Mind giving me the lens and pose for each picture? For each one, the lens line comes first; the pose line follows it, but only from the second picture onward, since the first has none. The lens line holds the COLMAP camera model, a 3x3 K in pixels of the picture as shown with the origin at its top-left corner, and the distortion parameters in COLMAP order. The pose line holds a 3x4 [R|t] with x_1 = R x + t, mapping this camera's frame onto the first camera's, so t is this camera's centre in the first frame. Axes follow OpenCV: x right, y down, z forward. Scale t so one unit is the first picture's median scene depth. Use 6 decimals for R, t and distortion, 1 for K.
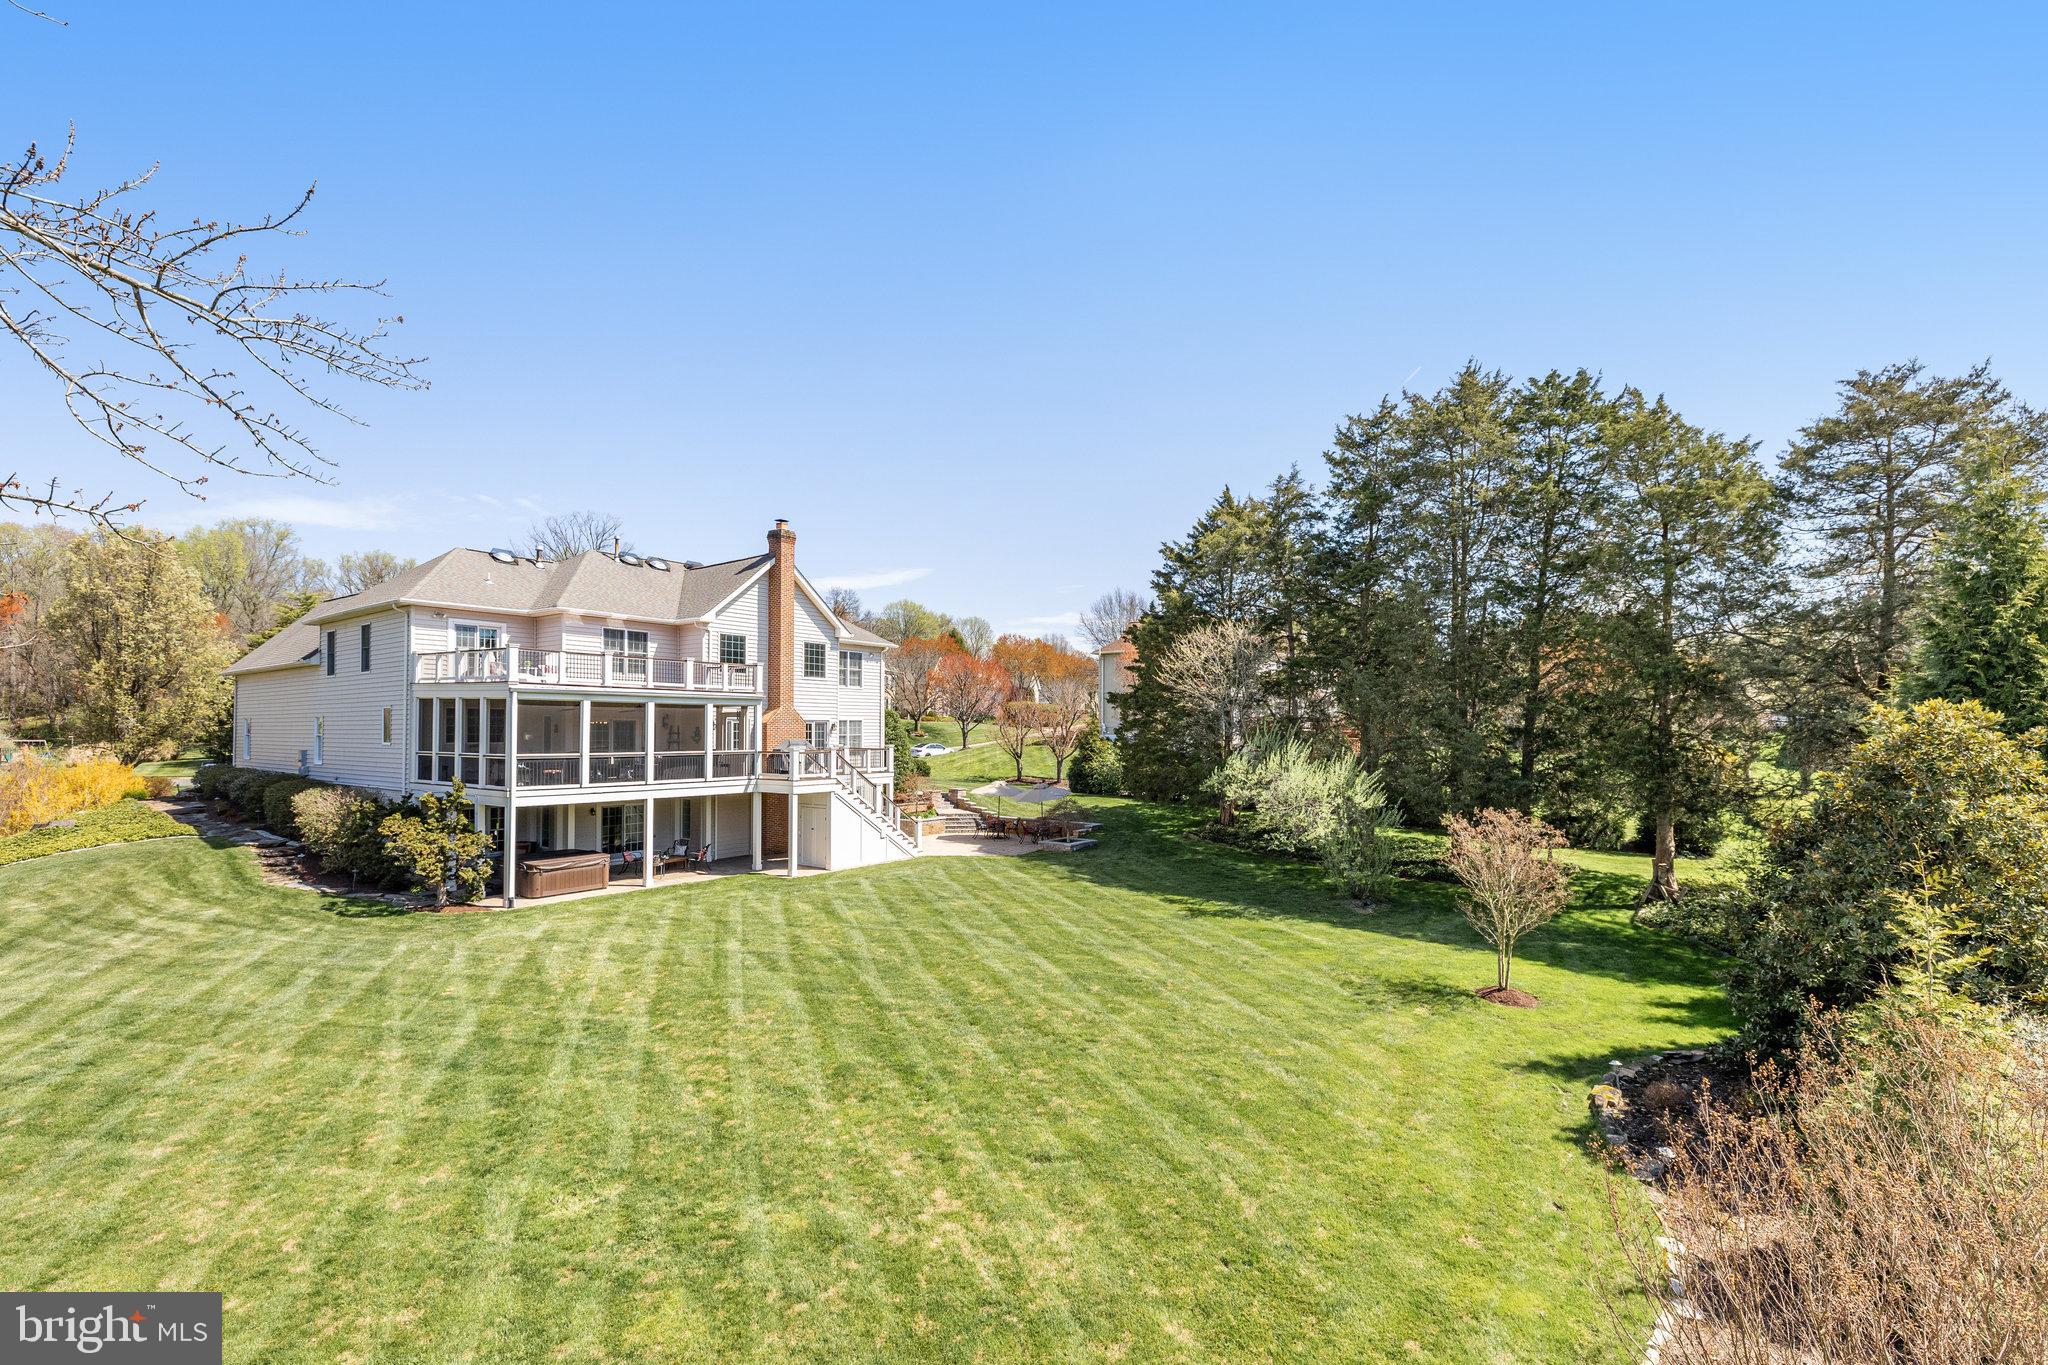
lens RADIAL K [[882.6, 0, 1029.1], [0, 882.6, 697.8], [0, 0, 1]] dist [0.004831, 0.000422]
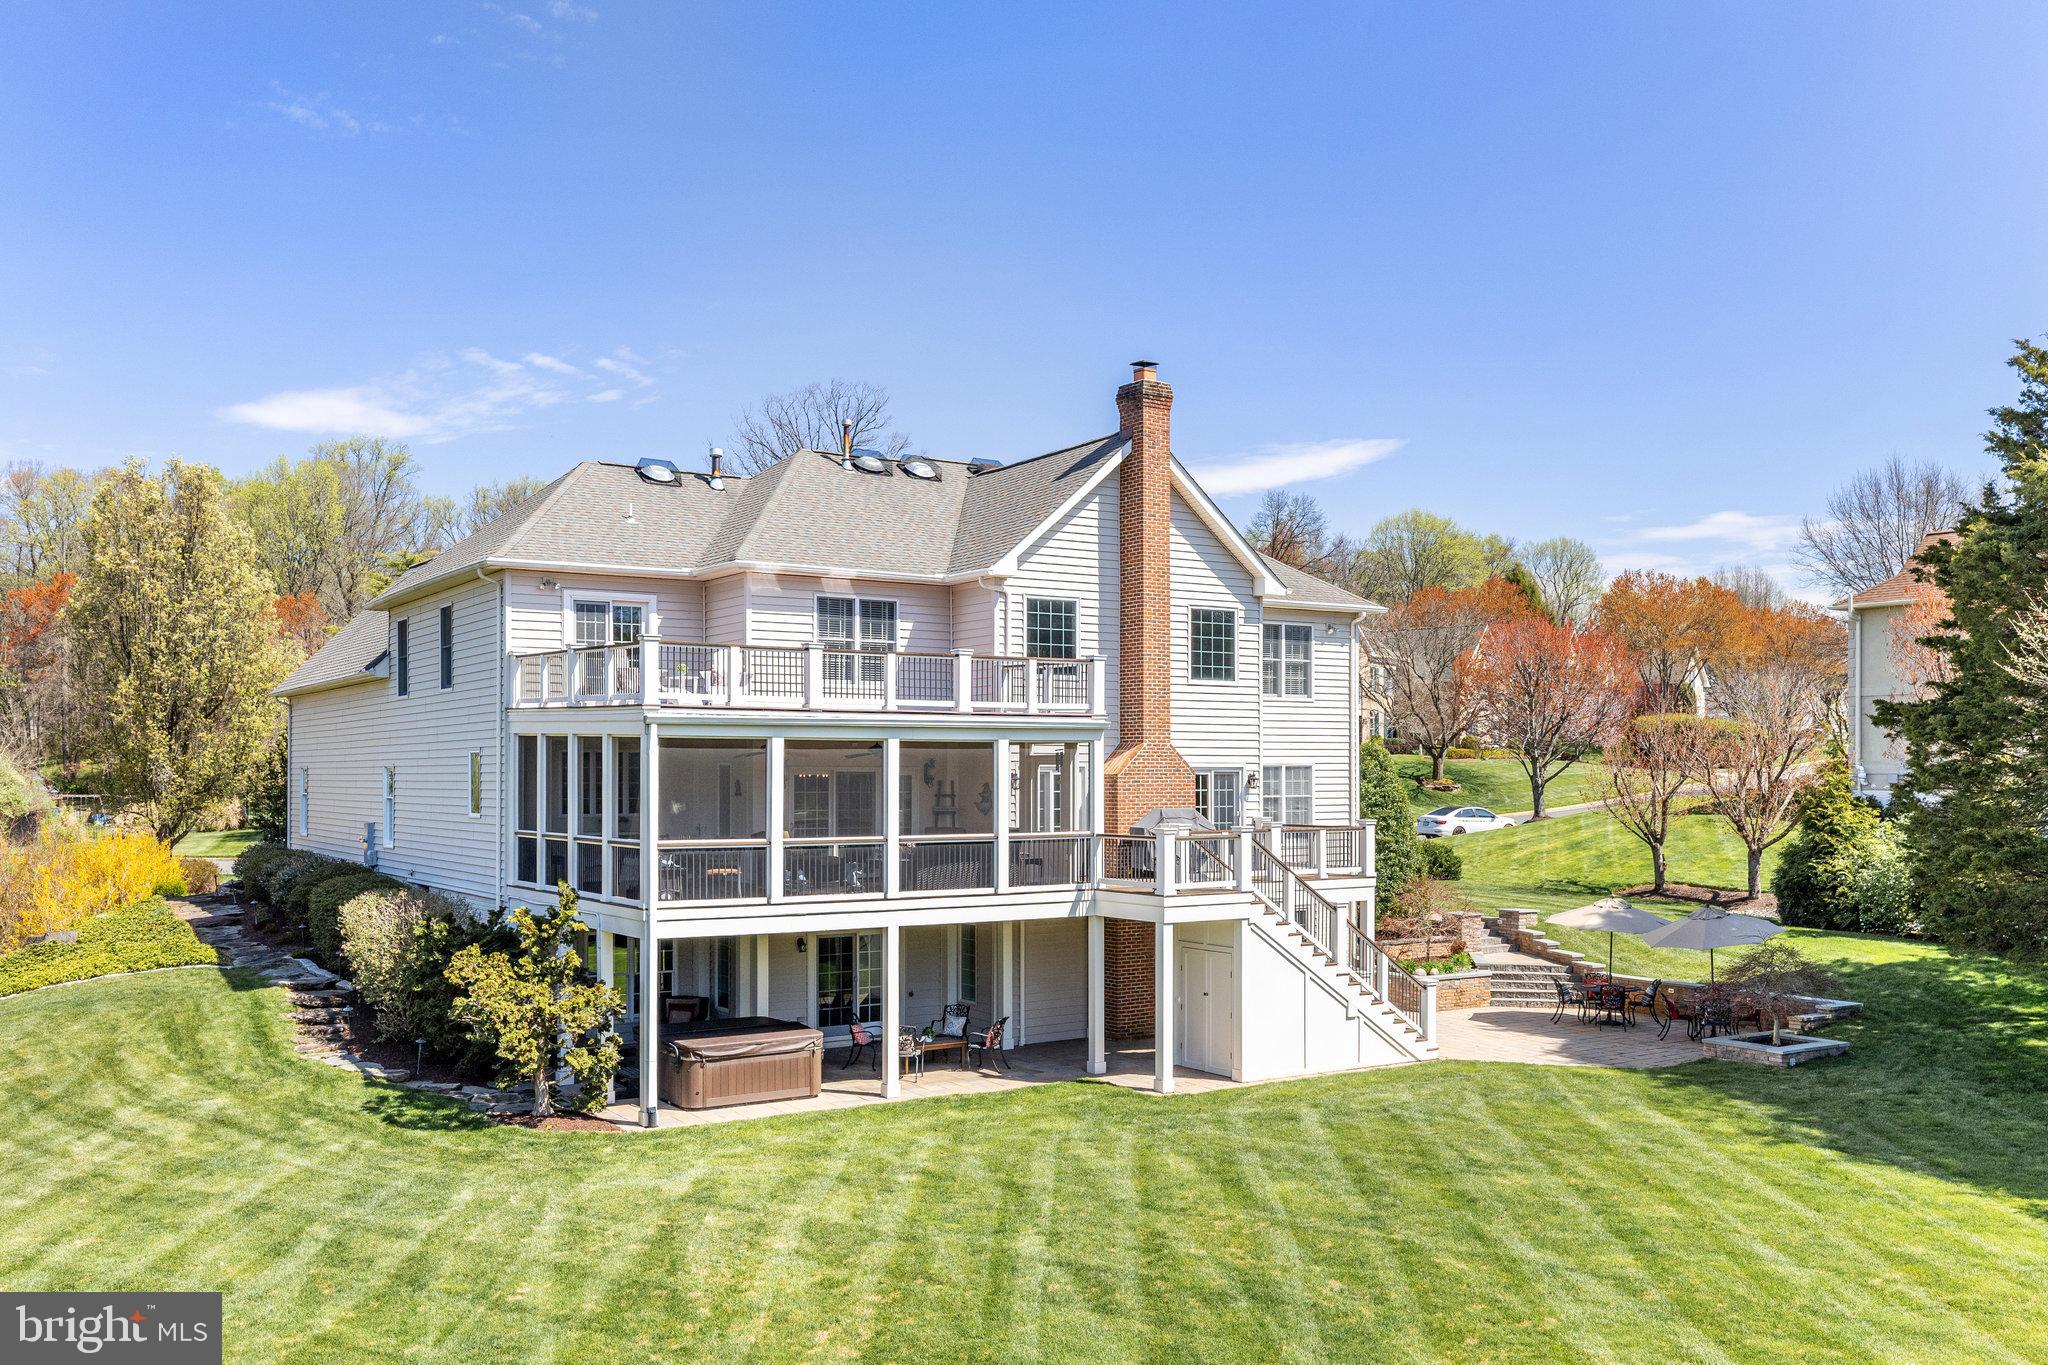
lens RADIAL K [[1735.1, 0, 1038.0], [0, 1735.1, 764.1], [0, 0, 1]] dist [-0.002297, 0.008254]
pose [[0.937210, -0.003968, -0.348742, 0.002192], [0.015298, 0.999441, 0.029740, -0.008299], [0.348429, -0.033208, 0.936747, 0.079398]]
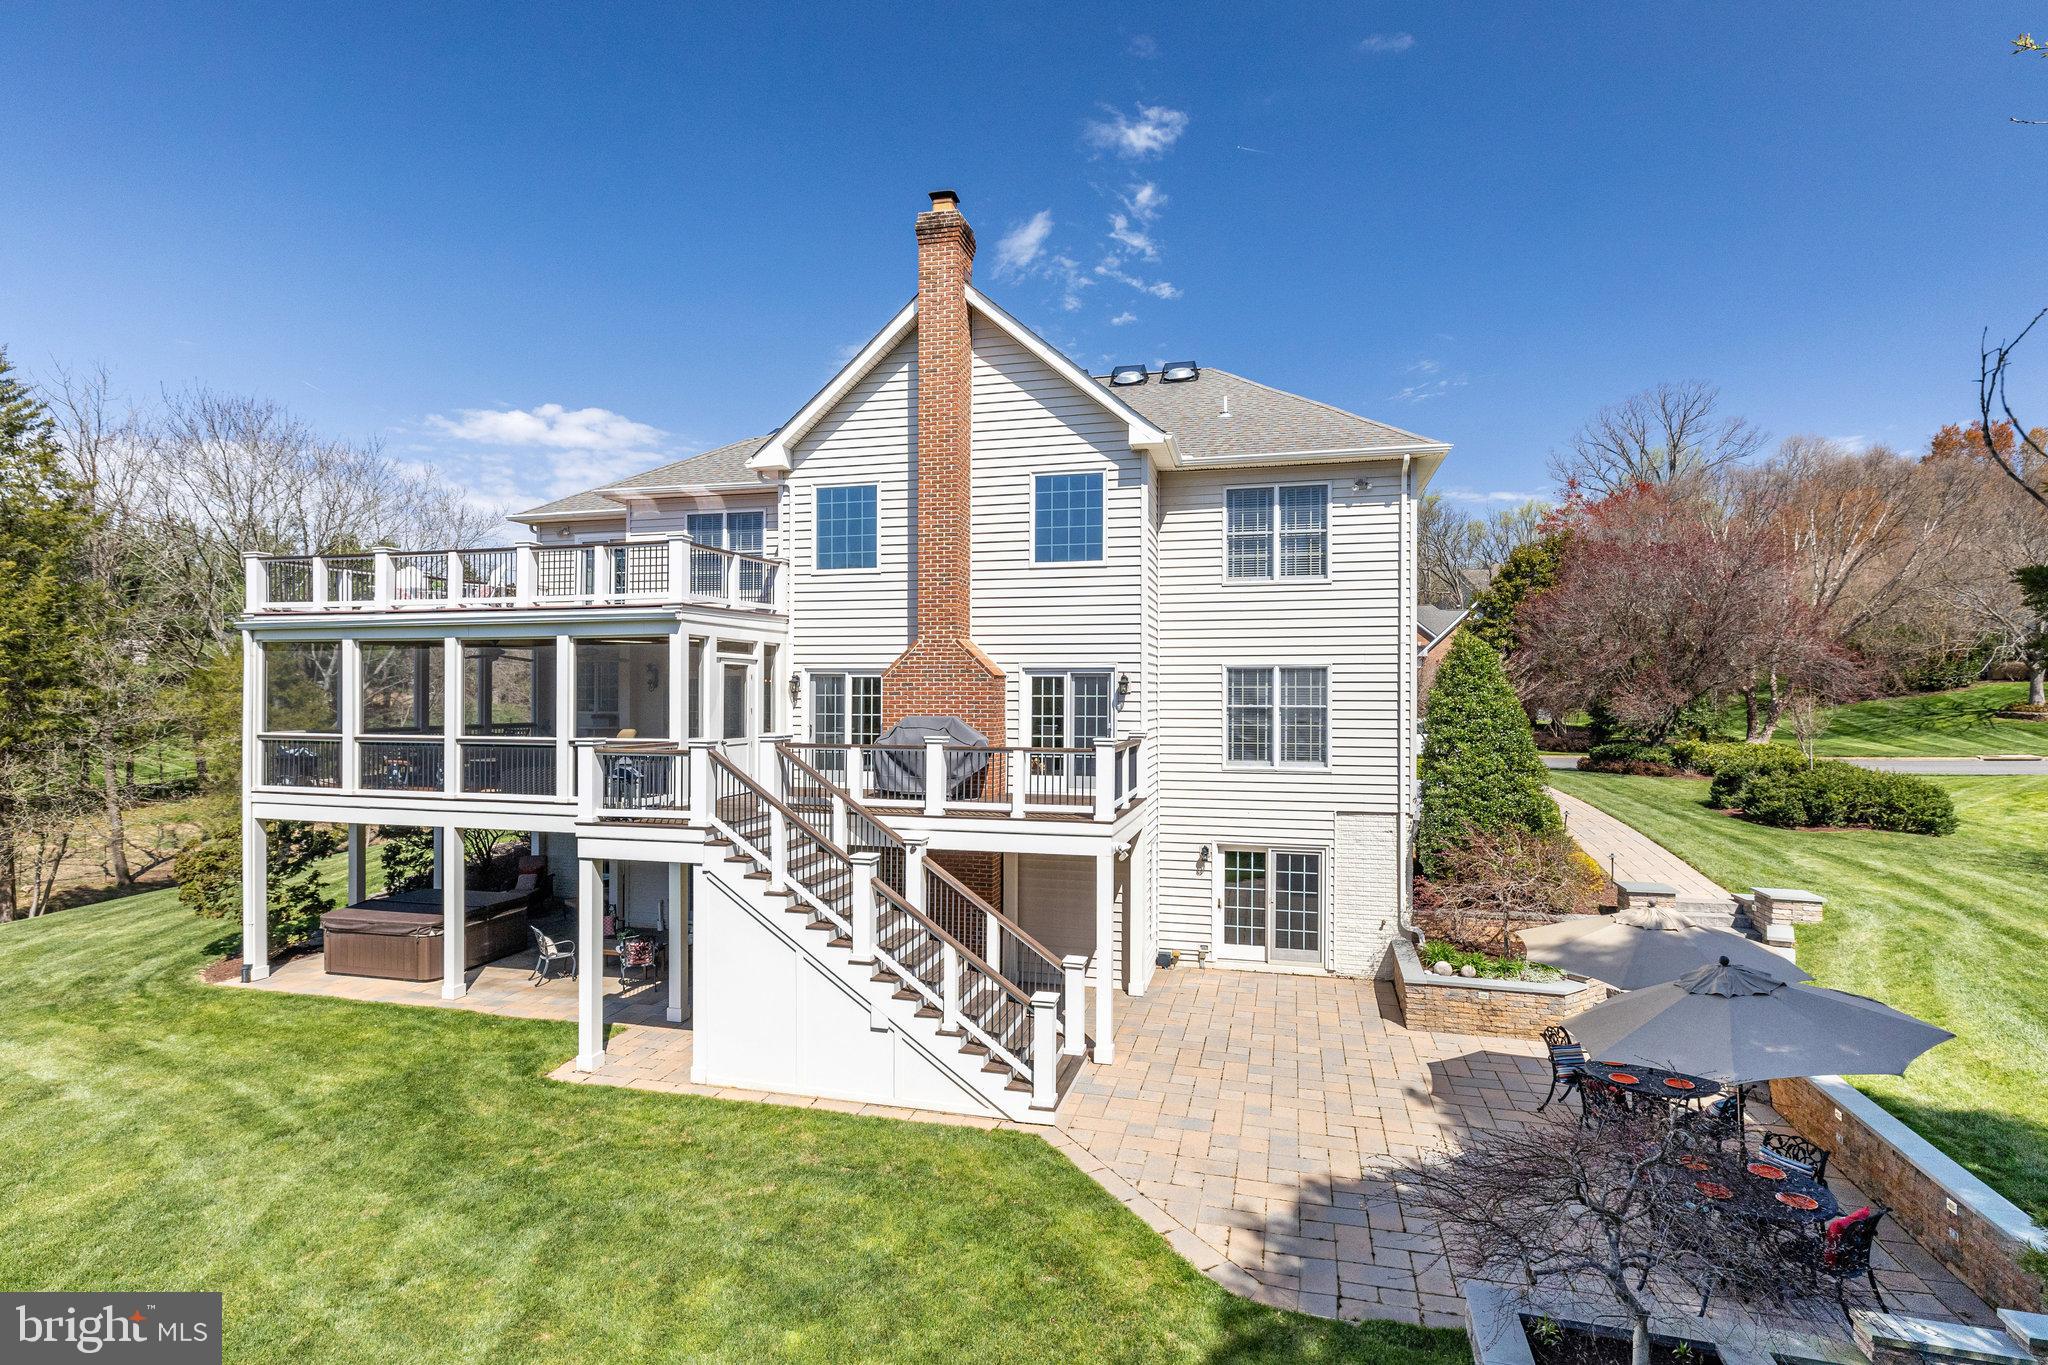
lens RADIAL K [[987.9, 0, 1023.3], [0, 987.9, 697.6], [0, 0, 1]] dist [-0.004755, -0.000183]
pose [[0.369930, 0.004816, -0.929047, 0.208878], [0.032357, 0.999313, 0.018064, 0.037870], [0.928496, -0.036744, 0.369520, 1.028802]]
